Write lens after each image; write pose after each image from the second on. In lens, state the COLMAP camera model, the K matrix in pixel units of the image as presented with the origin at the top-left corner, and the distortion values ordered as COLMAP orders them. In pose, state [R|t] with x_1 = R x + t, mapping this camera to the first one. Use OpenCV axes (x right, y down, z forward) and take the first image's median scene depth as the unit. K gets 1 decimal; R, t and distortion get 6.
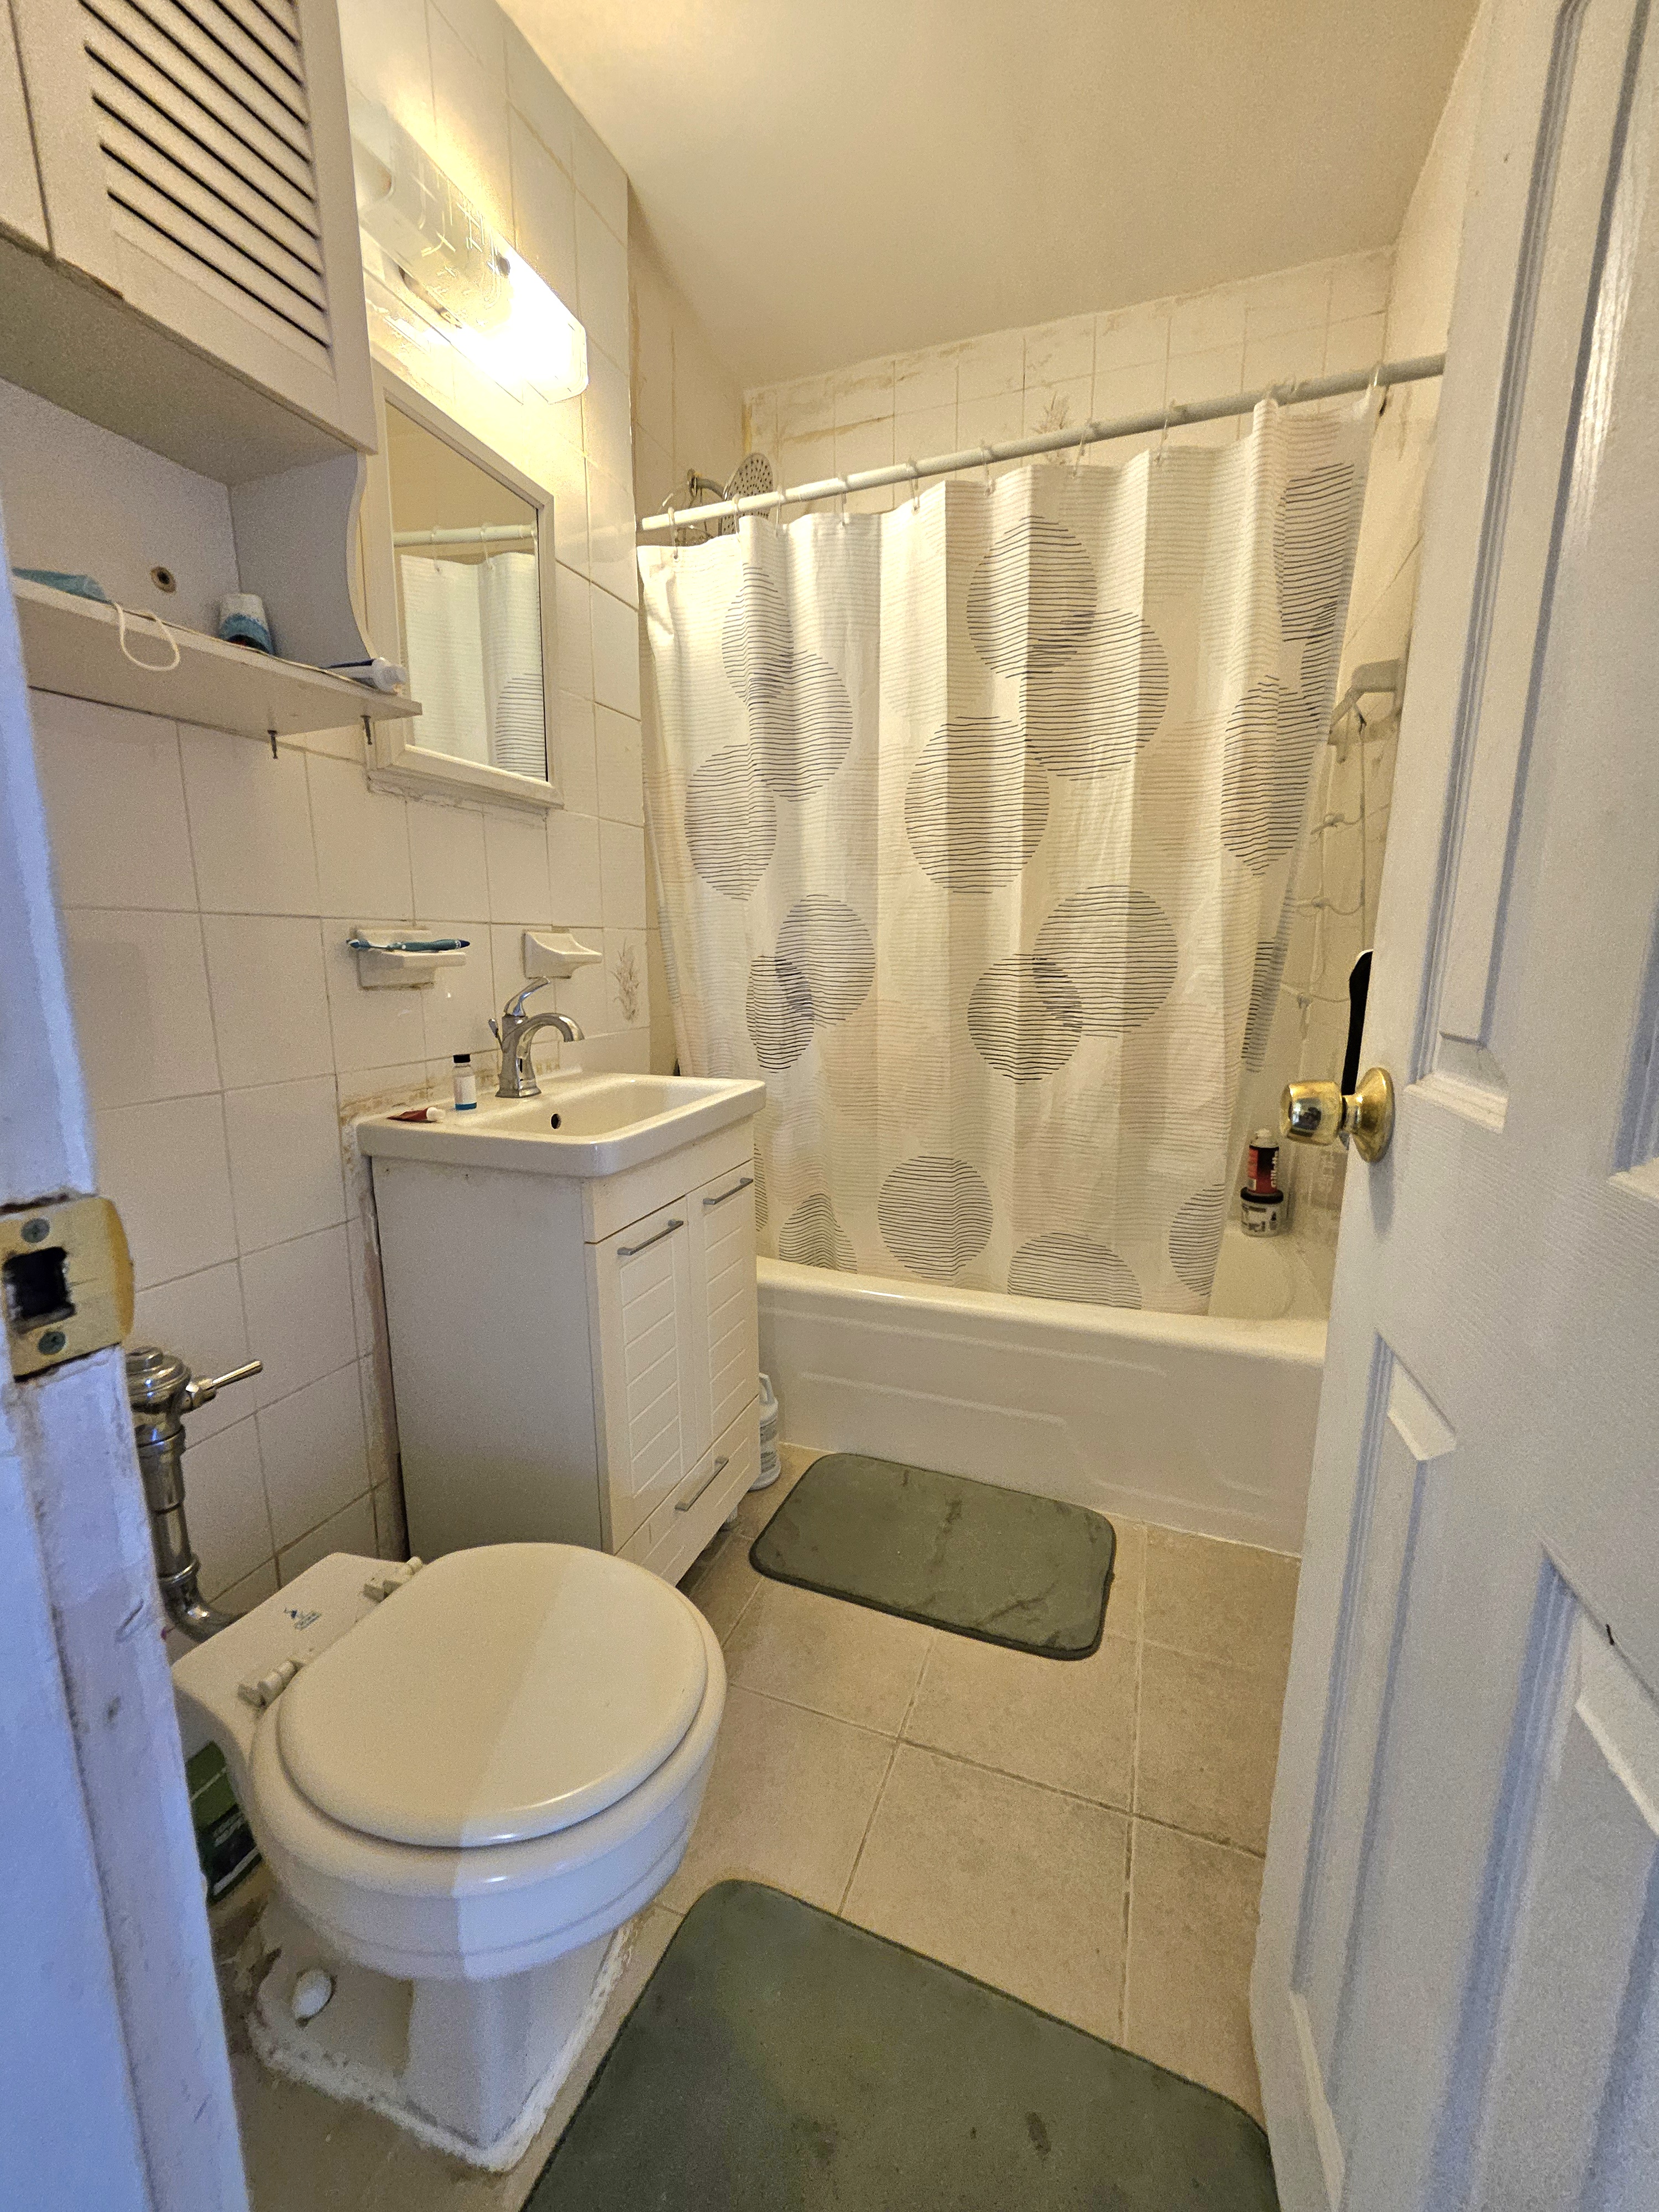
lens RADIAL K [[877.1, 0, 829.3], [0, 877.1, 1106.6], [0, 0, 1]] dist [0.001690, 0.000199]
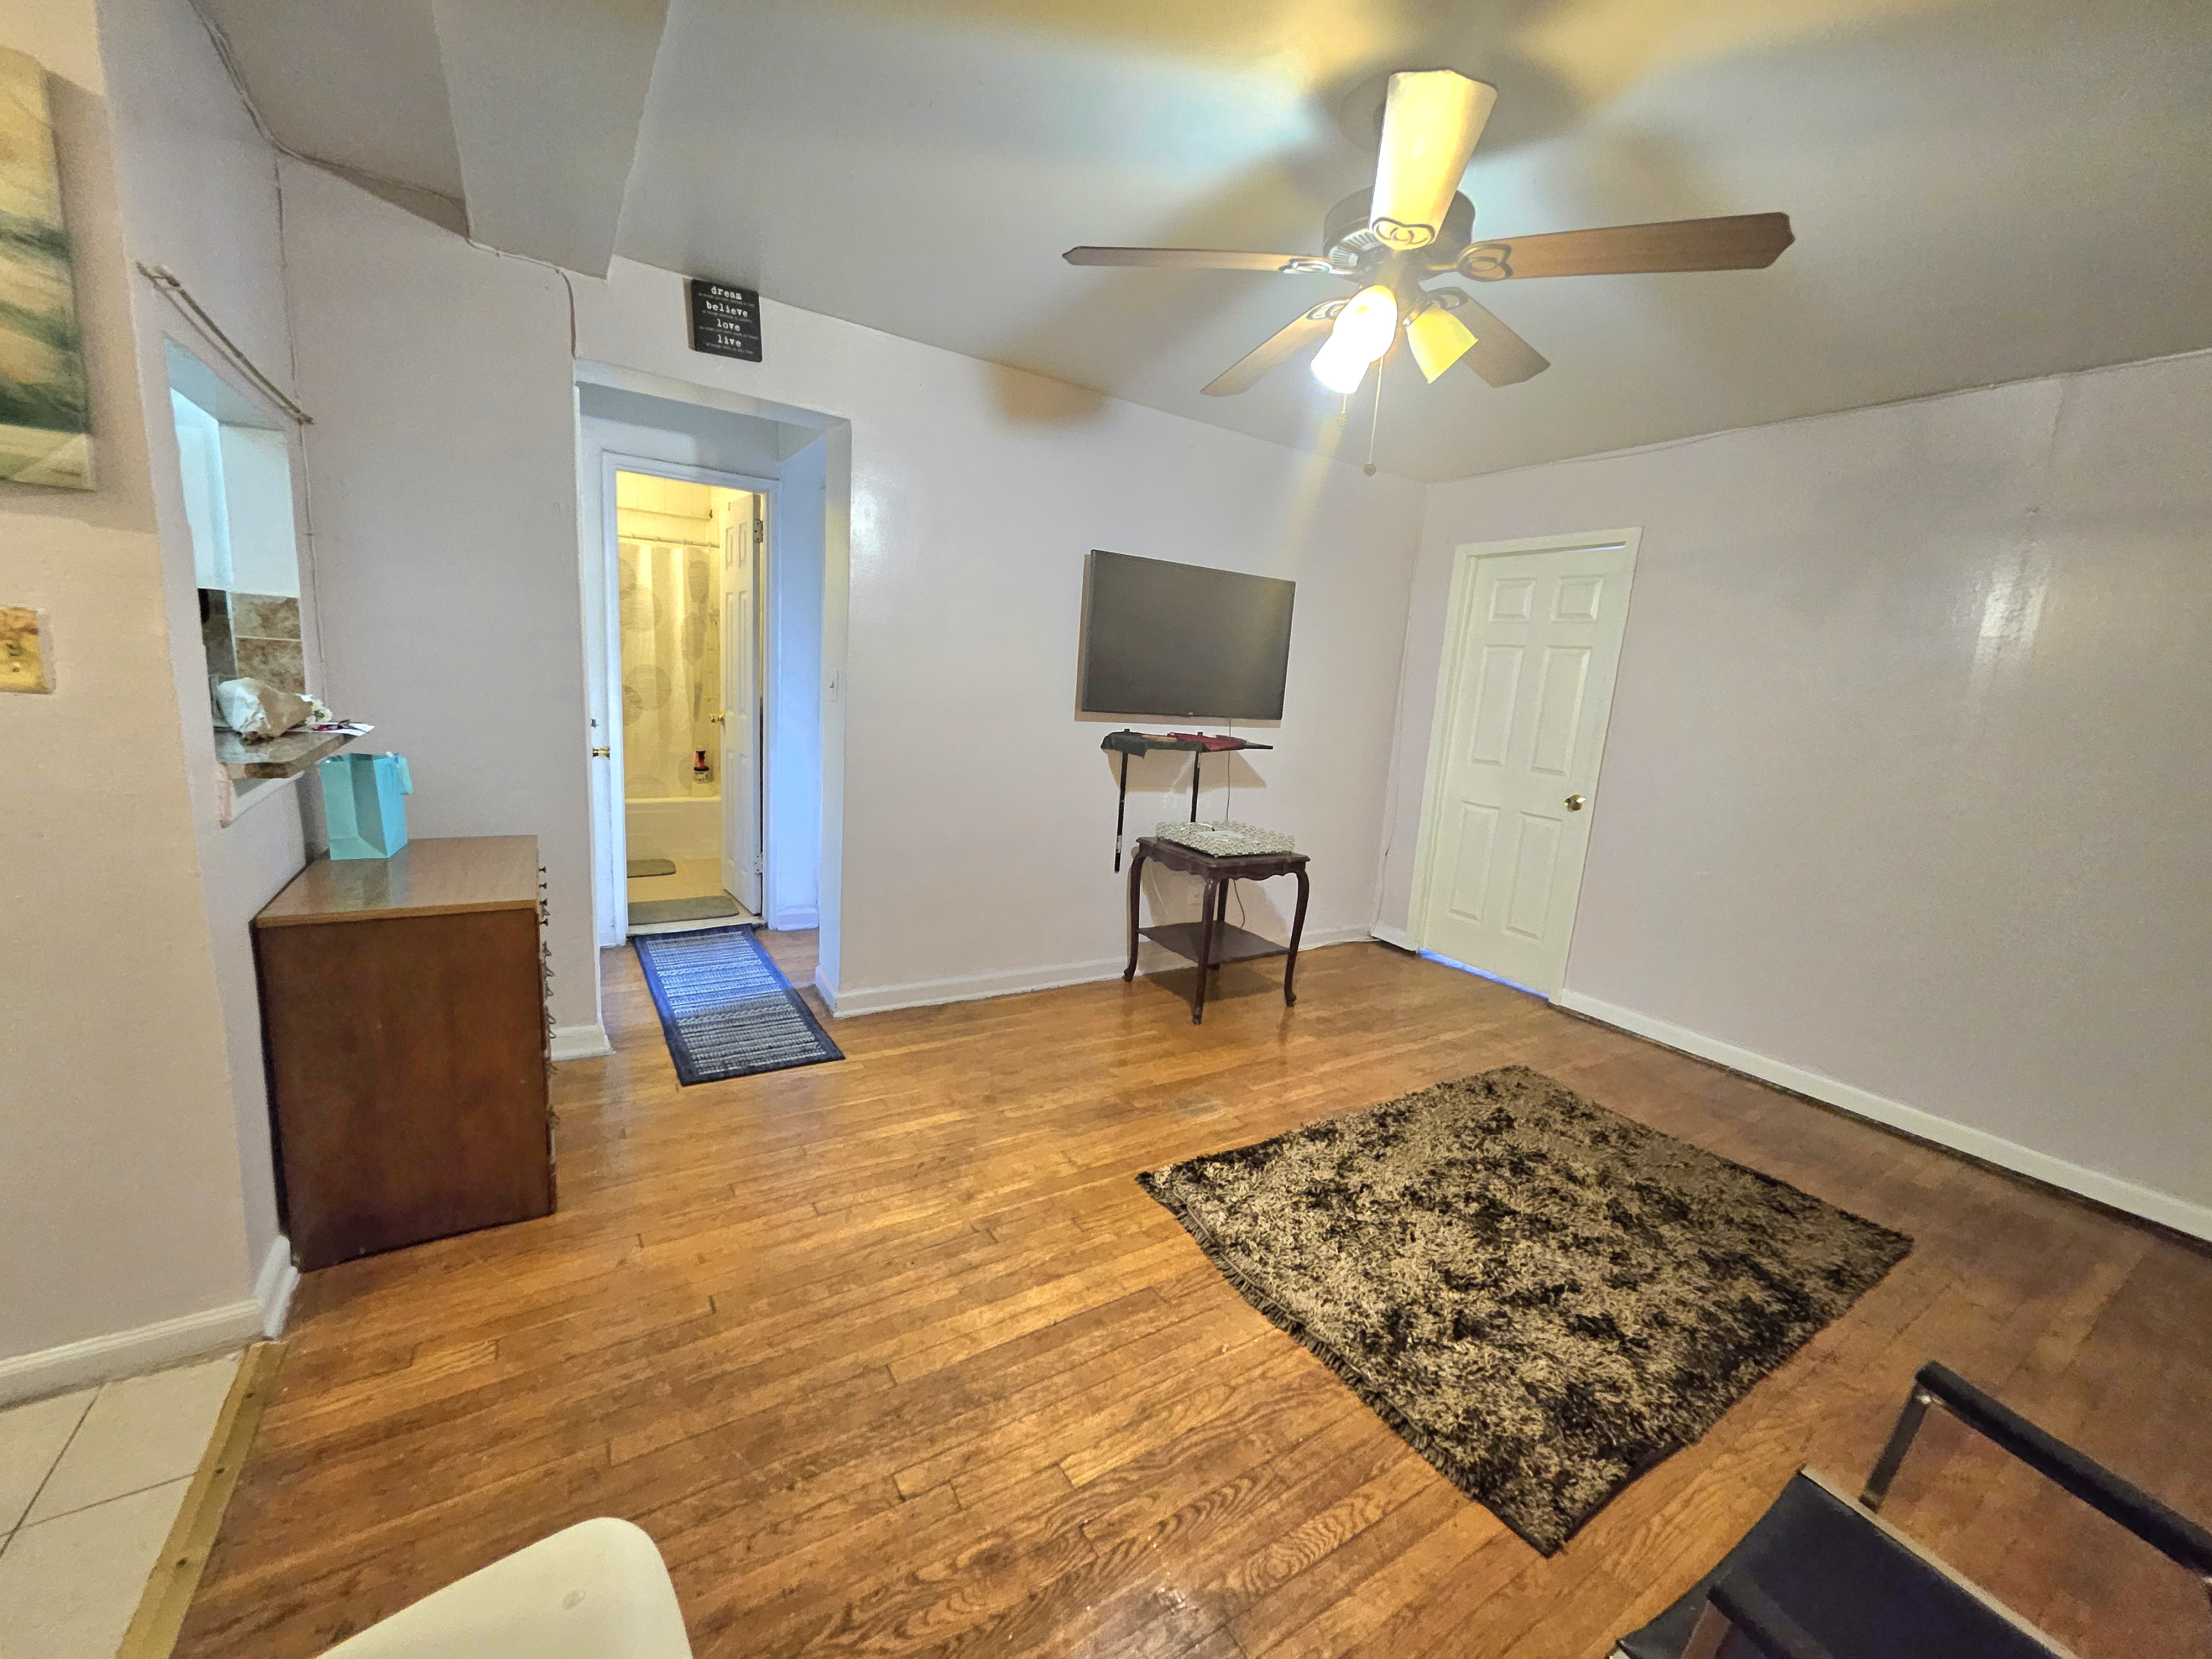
lens RADIAL K [[877.1, 0, 1109.3], [0, 877.1, 824.9], [0, 0, 1]] dist [0.001690, 0.000199]
pose [[0.608414, -0.099943, 0.787302, -1.325448], [0.079374, 0.994728, 0.064935, 0.280472], [-0.789641, 0.022984, 0.613139, -2.455743]]
